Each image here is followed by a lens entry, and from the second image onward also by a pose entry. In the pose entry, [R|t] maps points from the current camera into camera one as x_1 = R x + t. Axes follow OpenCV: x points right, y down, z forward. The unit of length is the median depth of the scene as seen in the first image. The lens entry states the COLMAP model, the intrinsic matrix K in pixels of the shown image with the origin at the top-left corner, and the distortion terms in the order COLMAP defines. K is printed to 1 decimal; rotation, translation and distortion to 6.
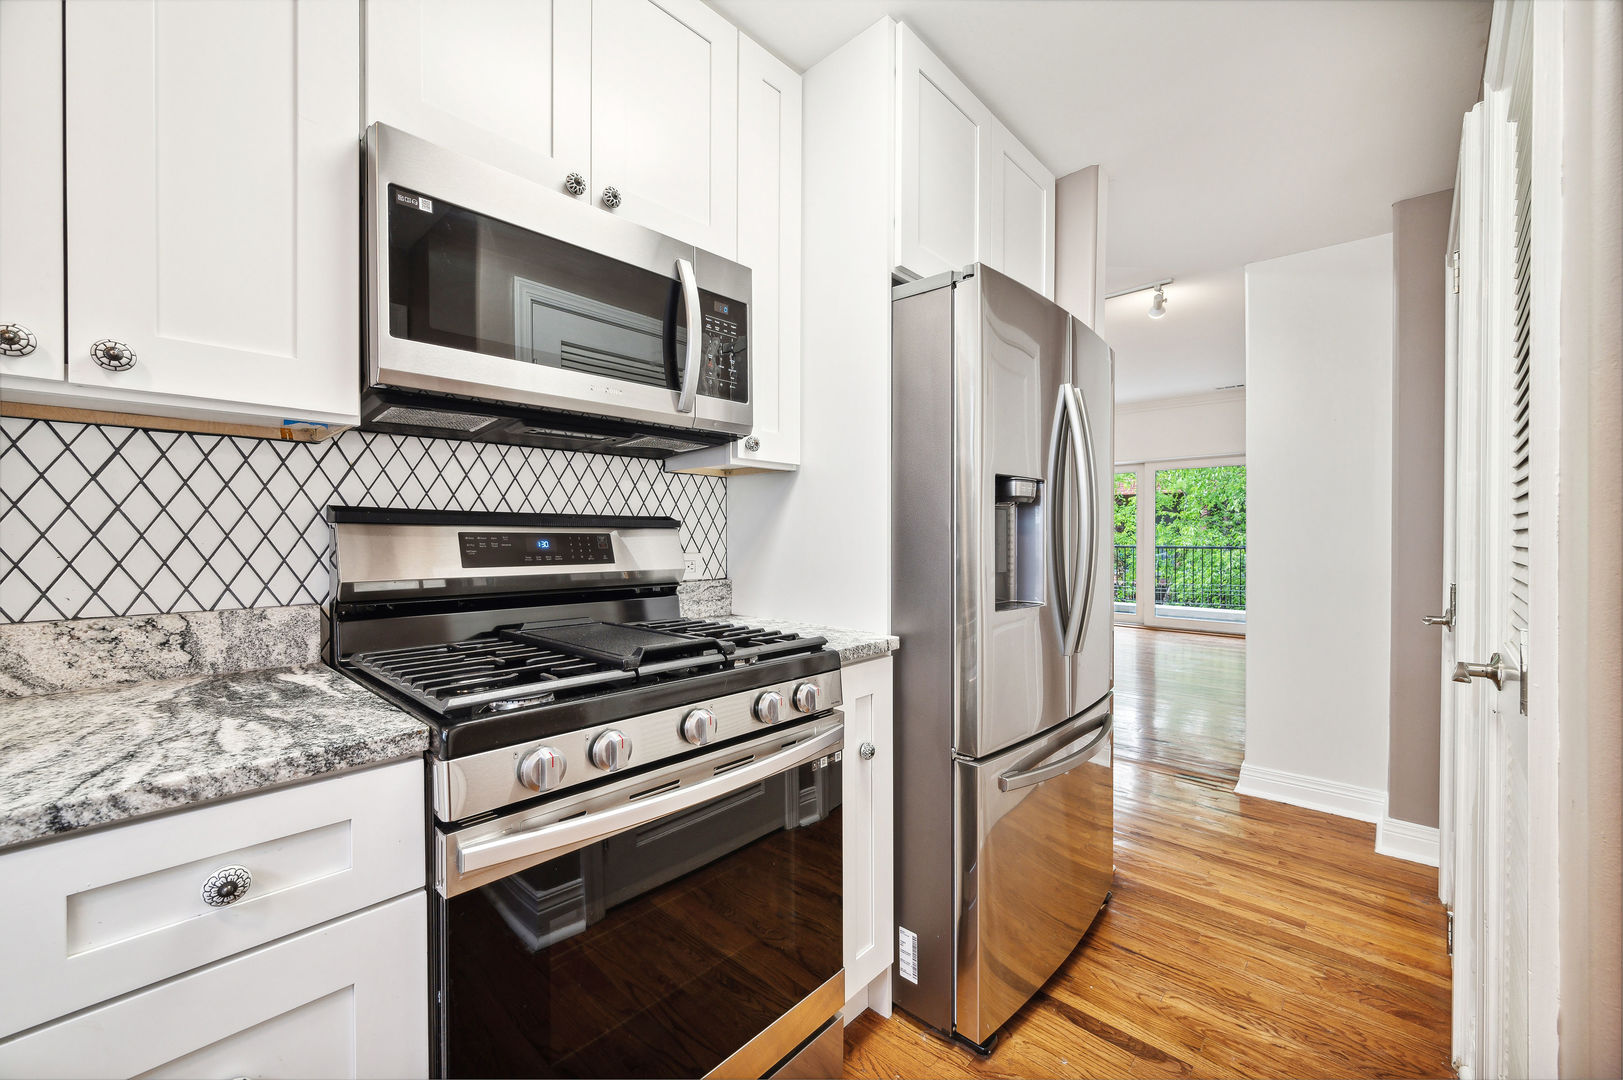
lens RADIAL K [[648.4, 0, 813.8], [0, 648.4, 532.7], [0, 0, 1]] dist [-0.000393, -0.000233]
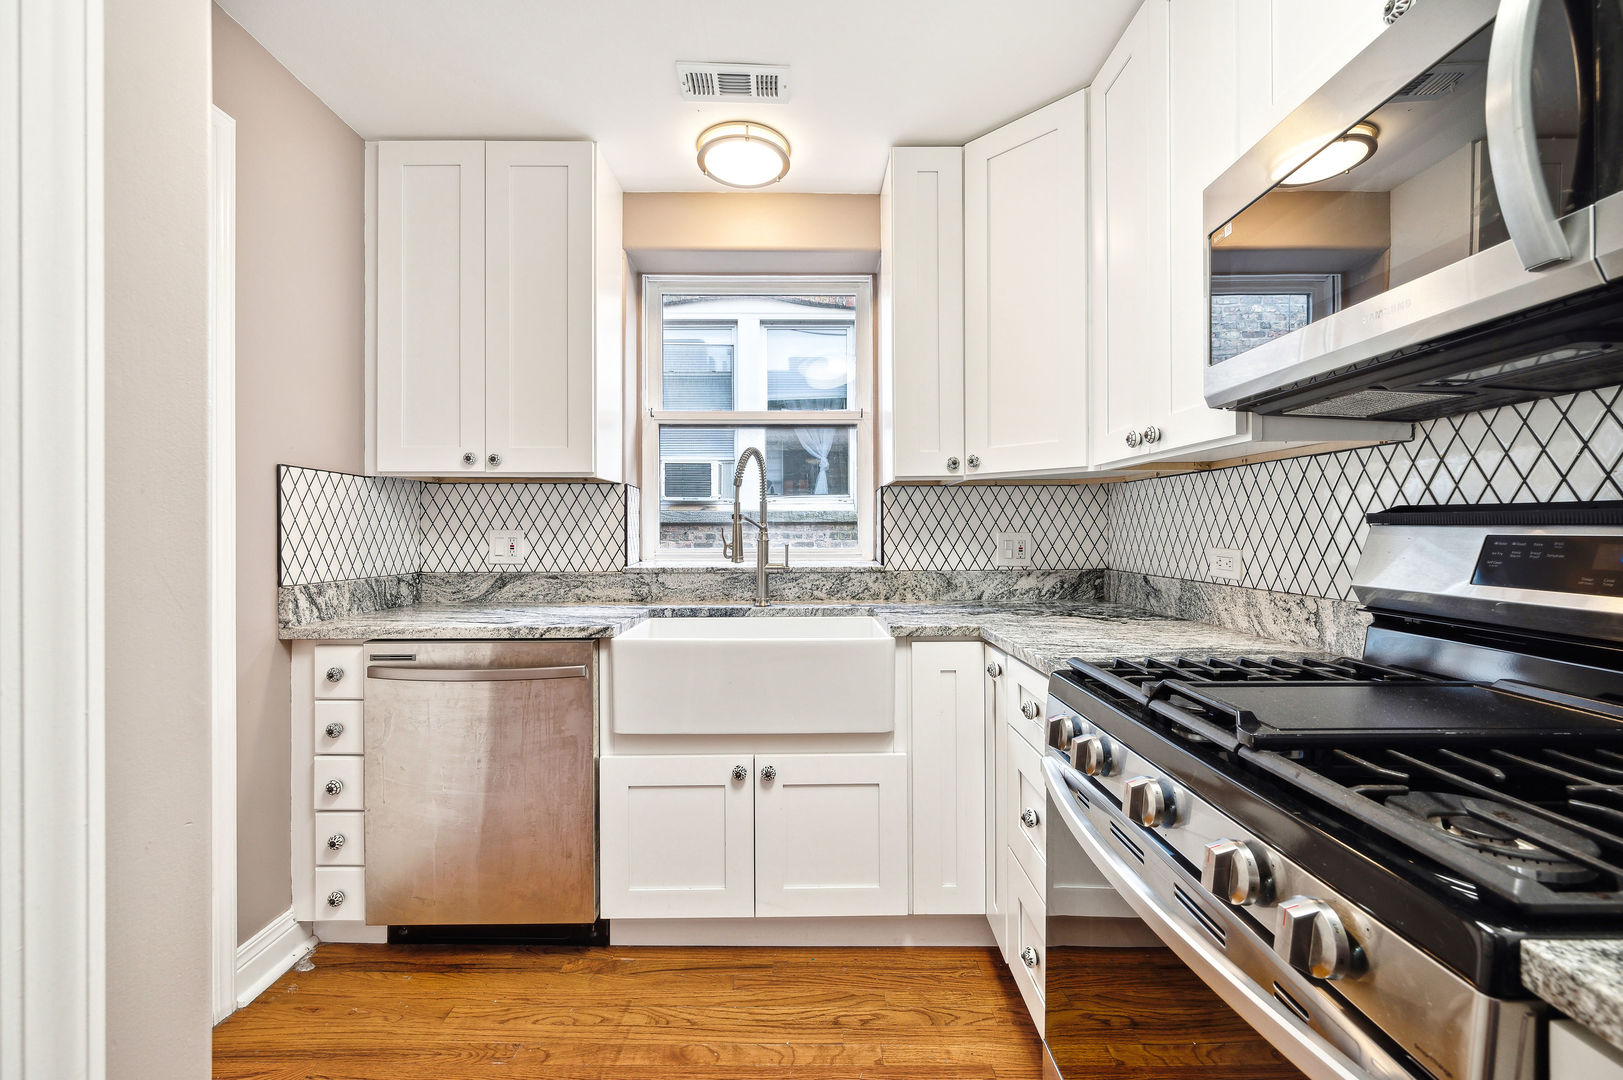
lens RADIAL K [[648.4, 0, 813.9], [0, 648.4, 534.5], [0, 0, 1]] dist [-0.000393, -0.000233]
pose [[-0.748947, 0.001625, -0.662628, 0.494012], [-0.002509, 0.999983, 0.005288, -0.002885], [0.662626, 0.005623, -0.748930, 1.076749]]
